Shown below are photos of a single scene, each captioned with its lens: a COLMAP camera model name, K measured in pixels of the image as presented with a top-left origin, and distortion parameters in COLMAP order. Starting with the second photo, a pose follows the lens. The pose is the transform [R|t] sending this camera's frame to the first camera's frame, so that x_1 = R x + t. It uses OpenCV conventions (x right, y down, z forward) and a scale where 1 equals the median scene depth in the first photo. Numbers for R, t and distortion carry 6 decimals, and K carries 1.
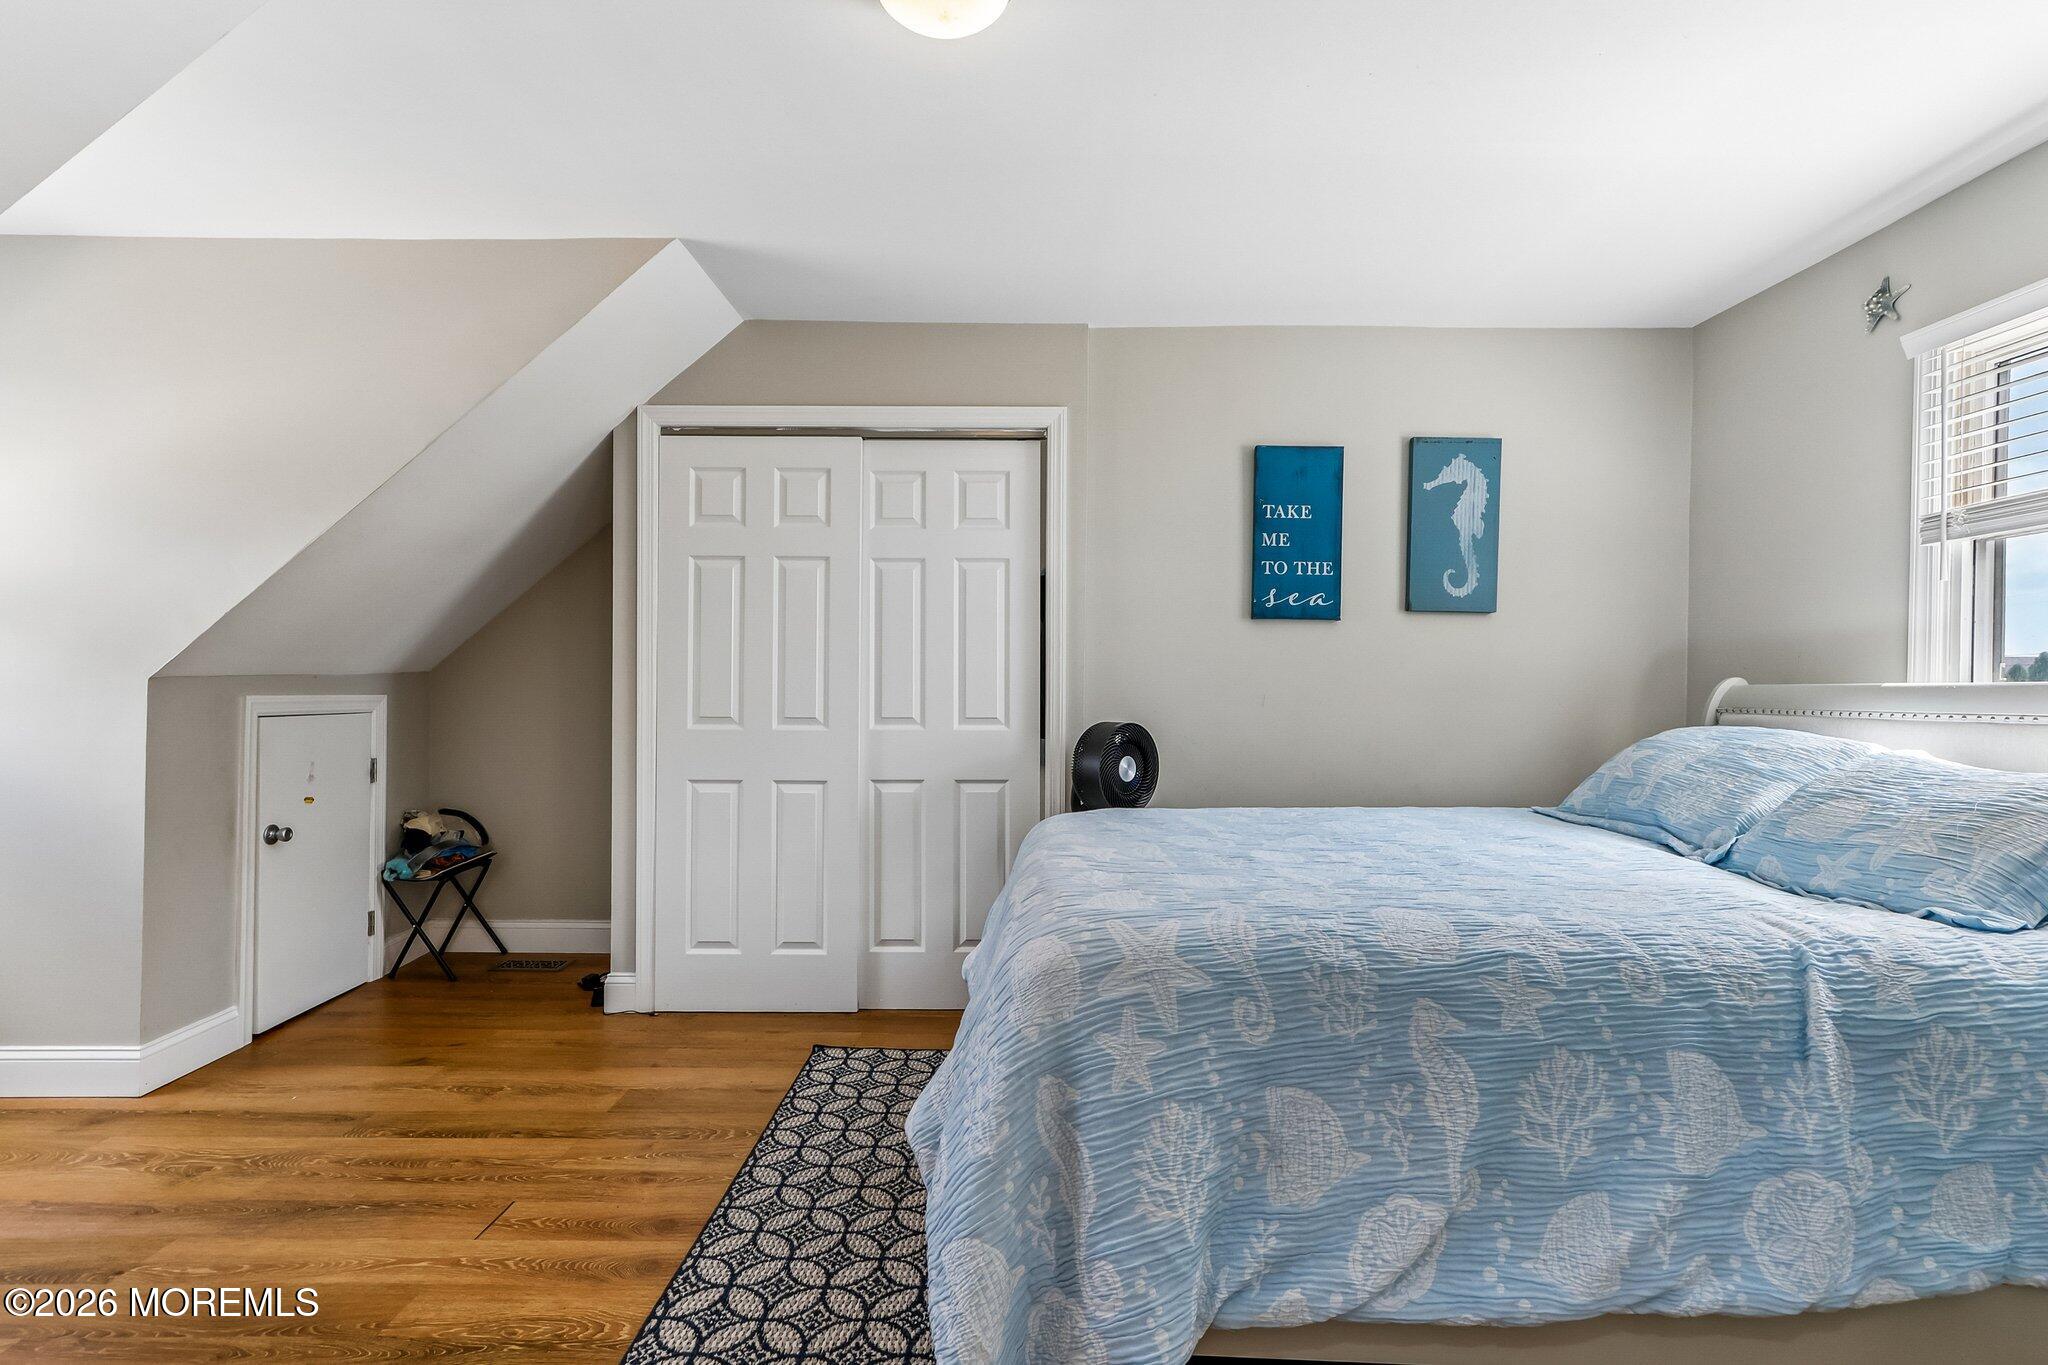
lens RADIAL K [[948.6, 0, 1007.6], [0, 948.6, 687.1], [0, 0, 1]] dist [-0.003648, 0.003891]
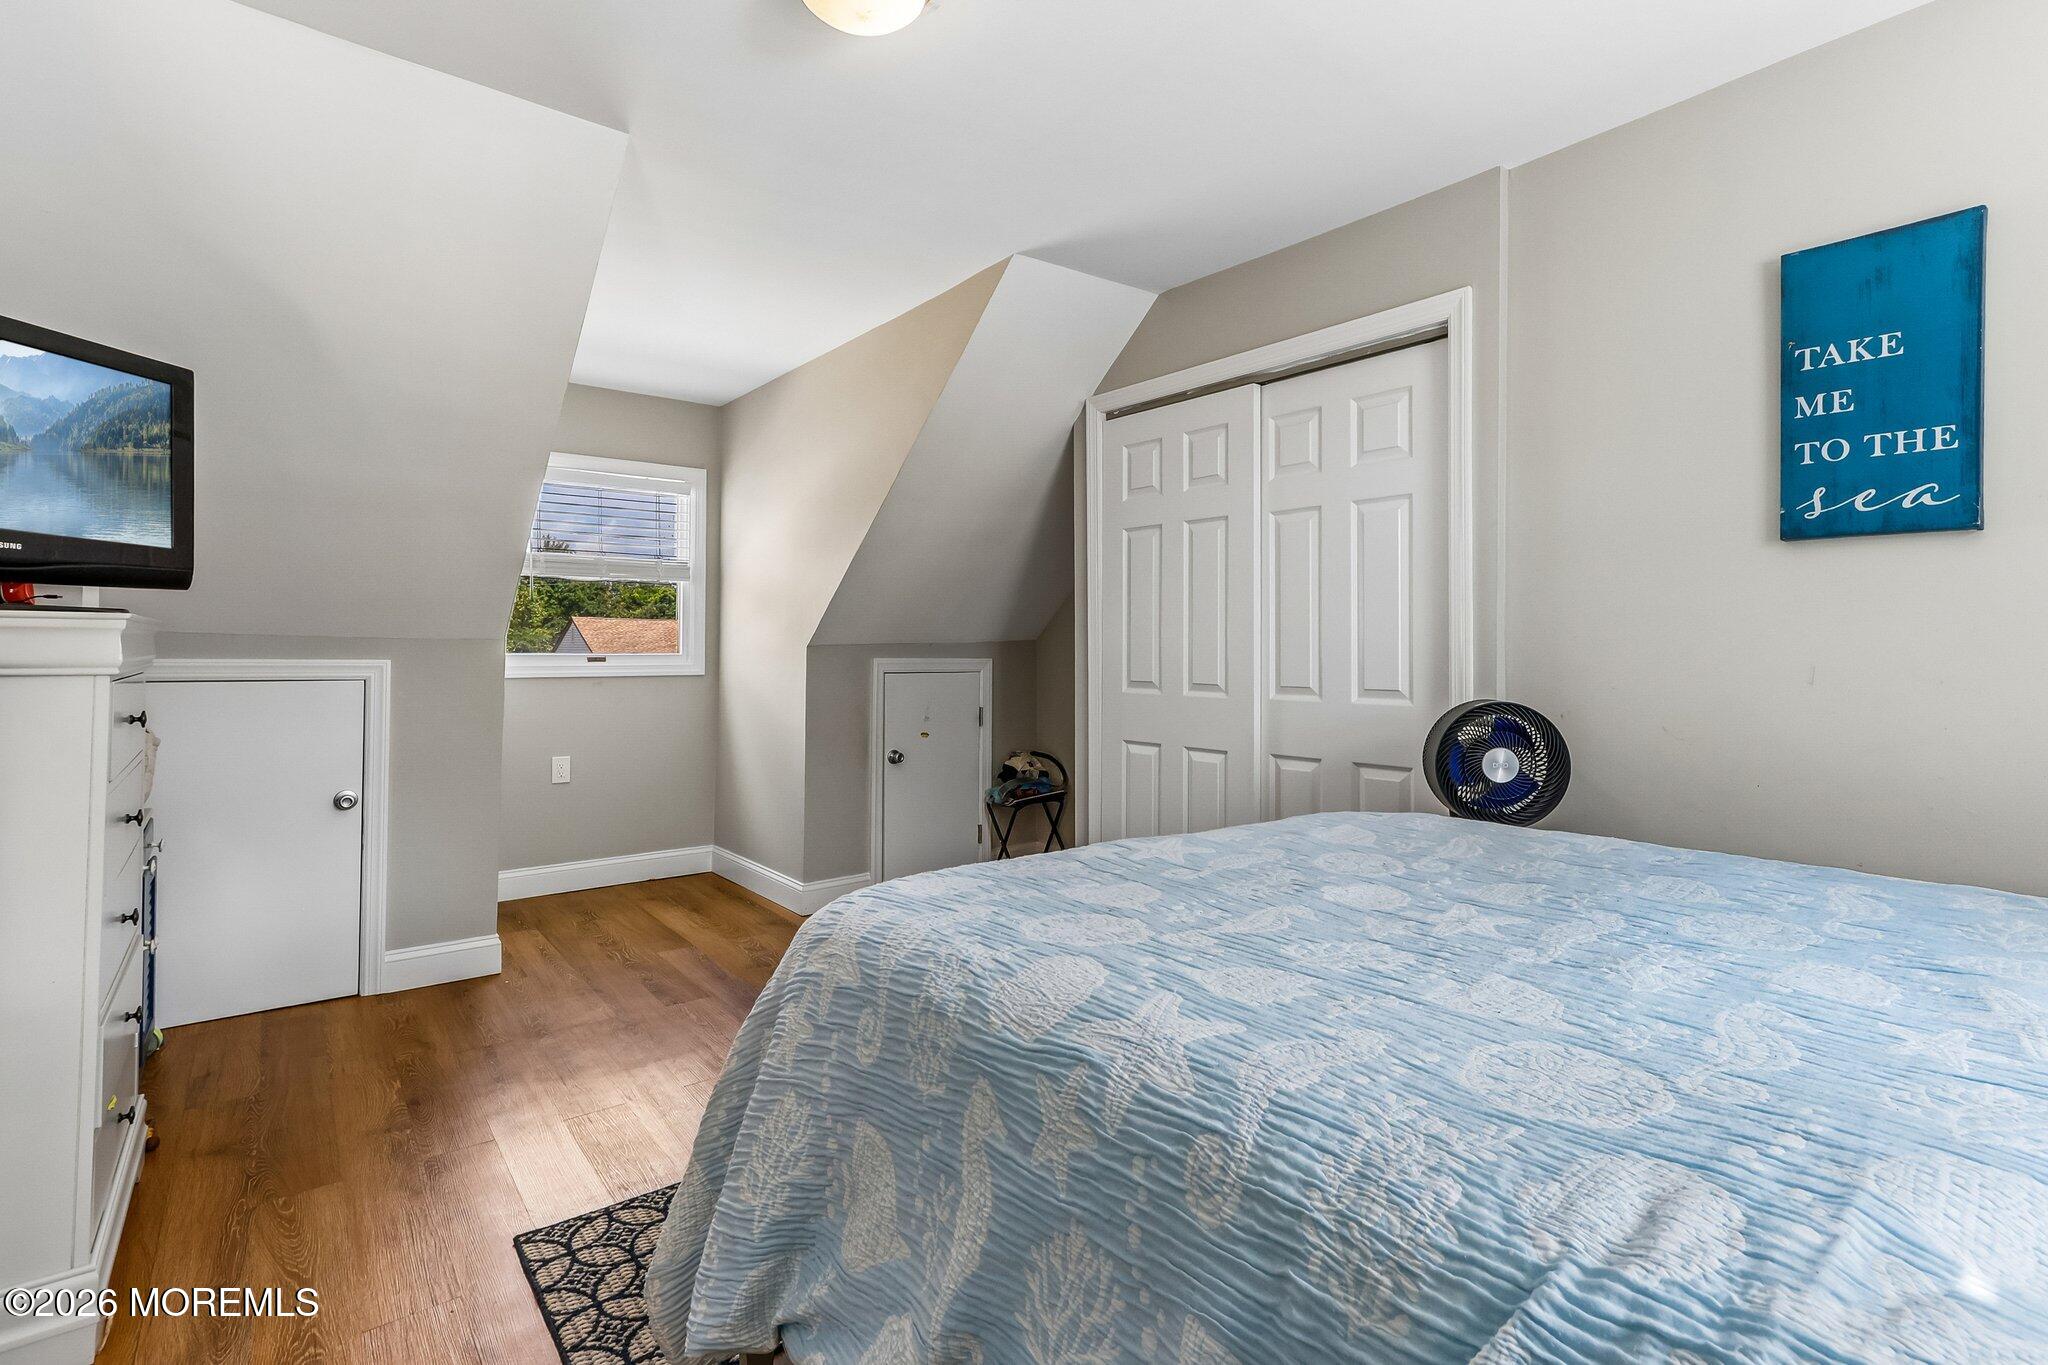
lens RADIAL K [[948.6, 0, 990.9], [0, 948.6, 642.2], [0, 0, 1]] dist [-0.003648, 0.003891]
pose [[0.631870, -0.008587, -0.775026, 0.412289], [-0.000525, 0.999934, -0.011507, 0.000806], [0.775074, 0.007677, 0.631824, 0.221034]]
